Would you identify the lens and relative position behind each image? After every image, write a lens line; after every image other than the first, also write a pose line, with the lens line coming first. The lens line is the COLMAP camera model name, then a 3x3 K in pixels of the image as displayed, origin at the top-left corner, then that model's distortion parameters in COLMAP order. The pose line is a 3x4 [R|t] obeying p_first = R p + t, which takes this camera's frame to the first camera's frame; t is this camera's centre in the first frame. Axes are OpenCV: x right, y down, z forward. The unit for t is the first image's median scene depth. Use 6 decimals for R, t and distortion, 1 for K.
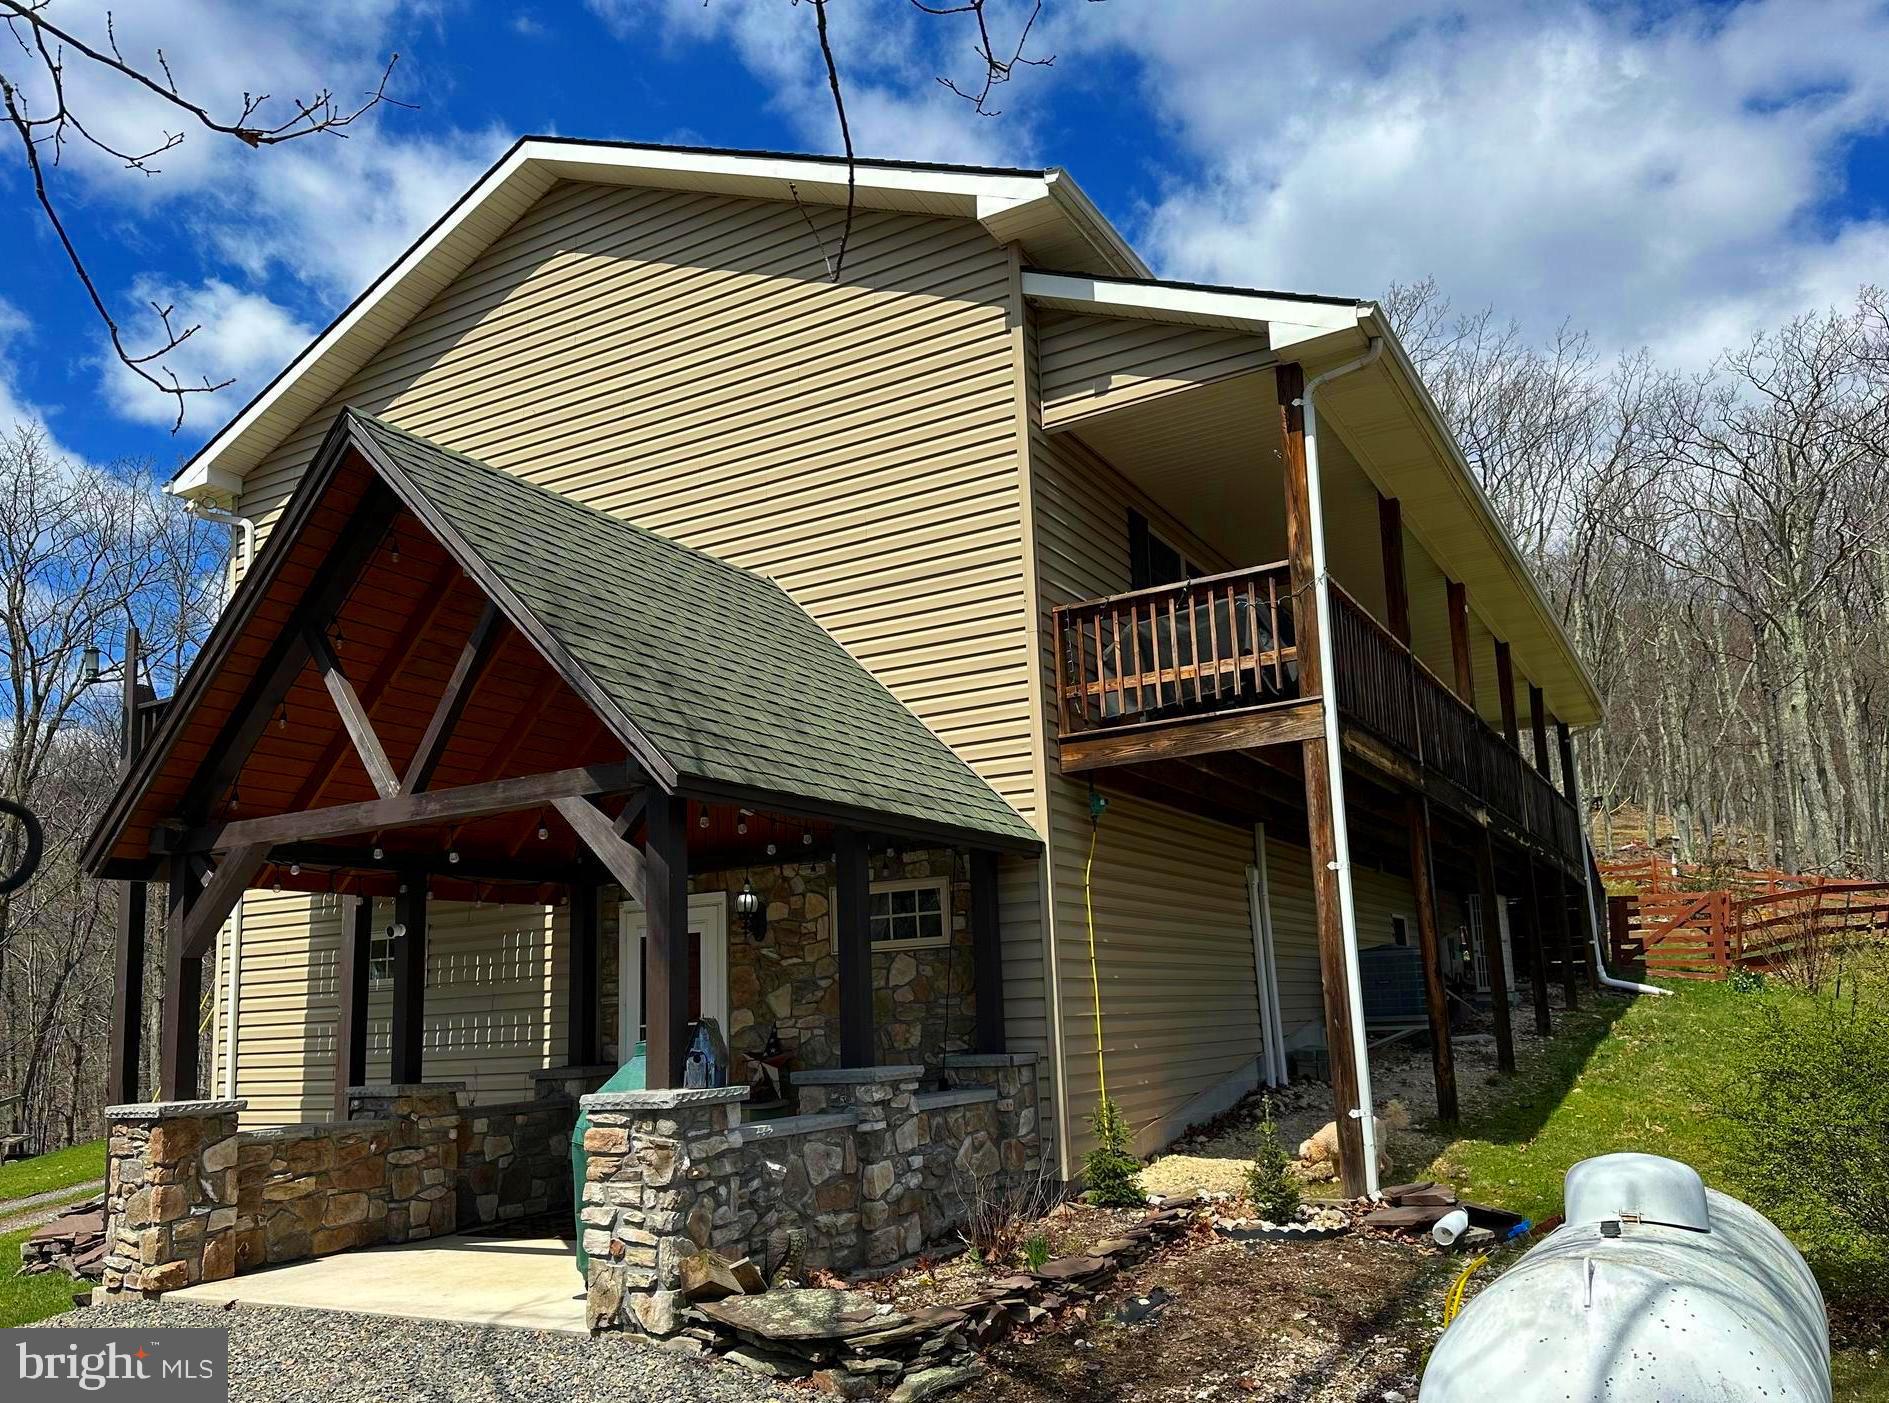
lens RADIAL K [[1420.9, 0, 945.7], [0, 1420.9, 770.6], [0, 0, 1]] dist [0.122685, -0.174831]
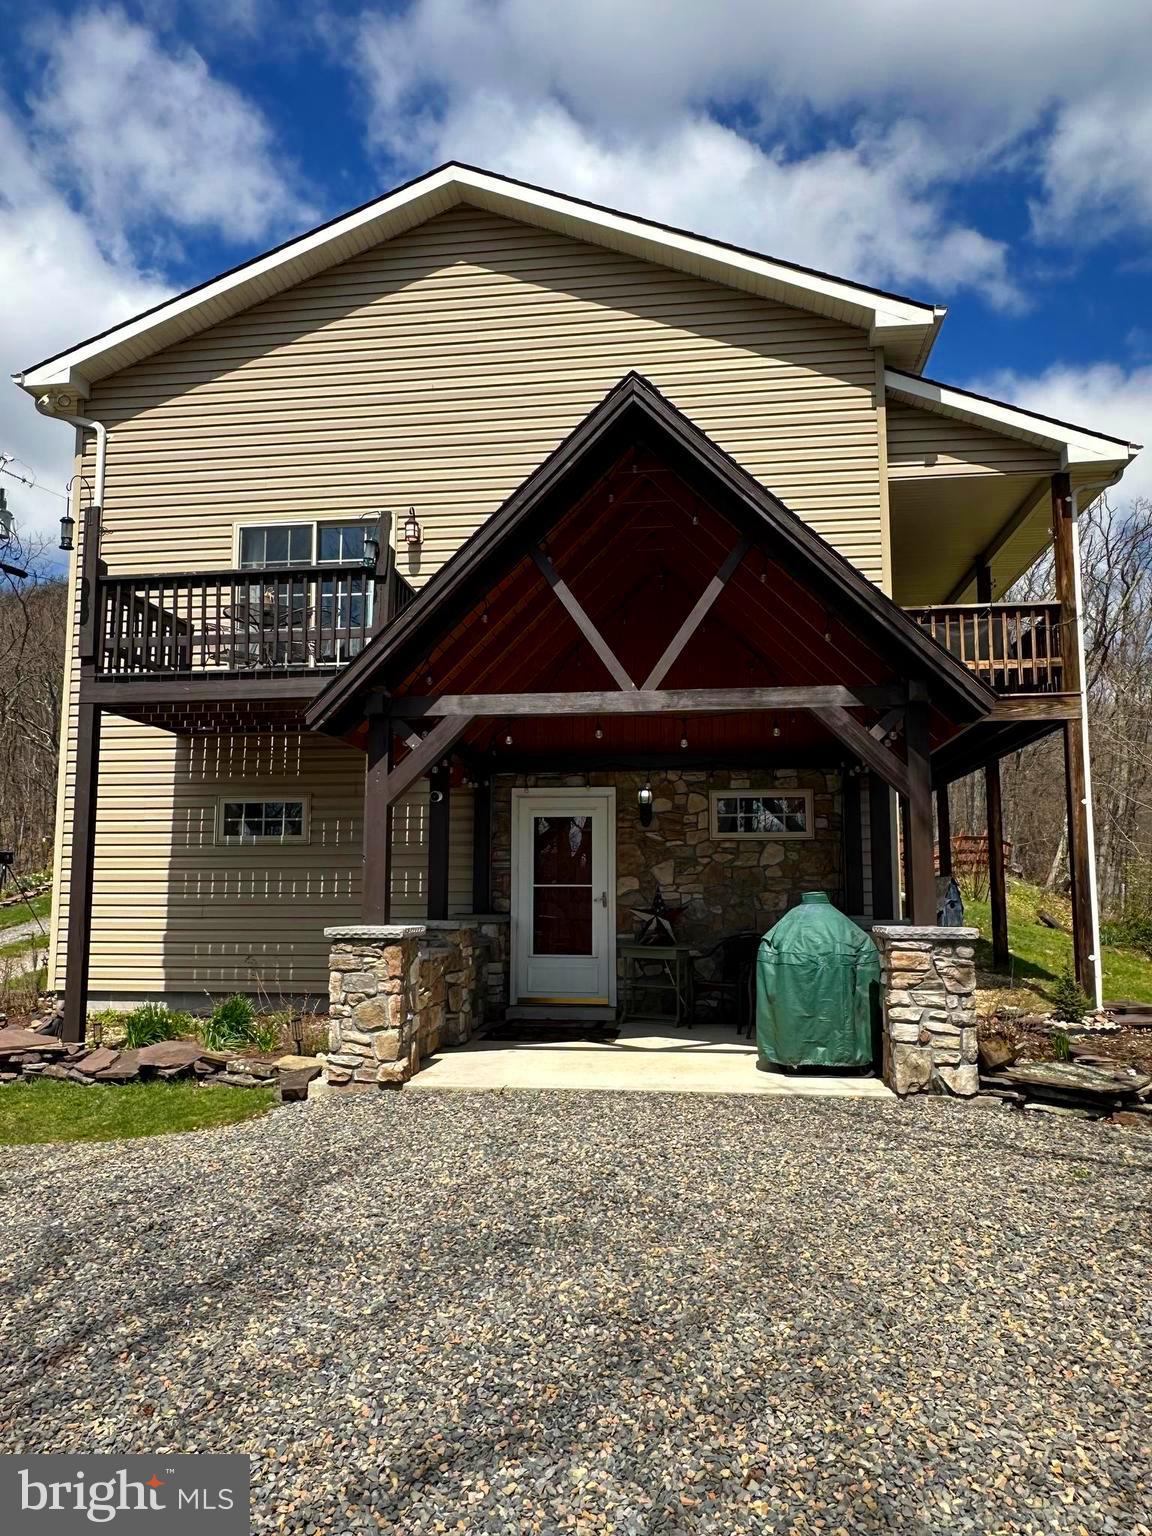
lens RADIAL K [[1060.4, 0, 576.0], [0, 1060.4, 768.0], [0, 0, 1]] dist [-0.006195, 0.000504]
pose [[0.924548, 0.086109, 0.371210, -0.635665], [-0.100796, 0.994700, 0.020308, 0.059181], [-0.367493, -0.056192, 0.928327, 0.130284]]
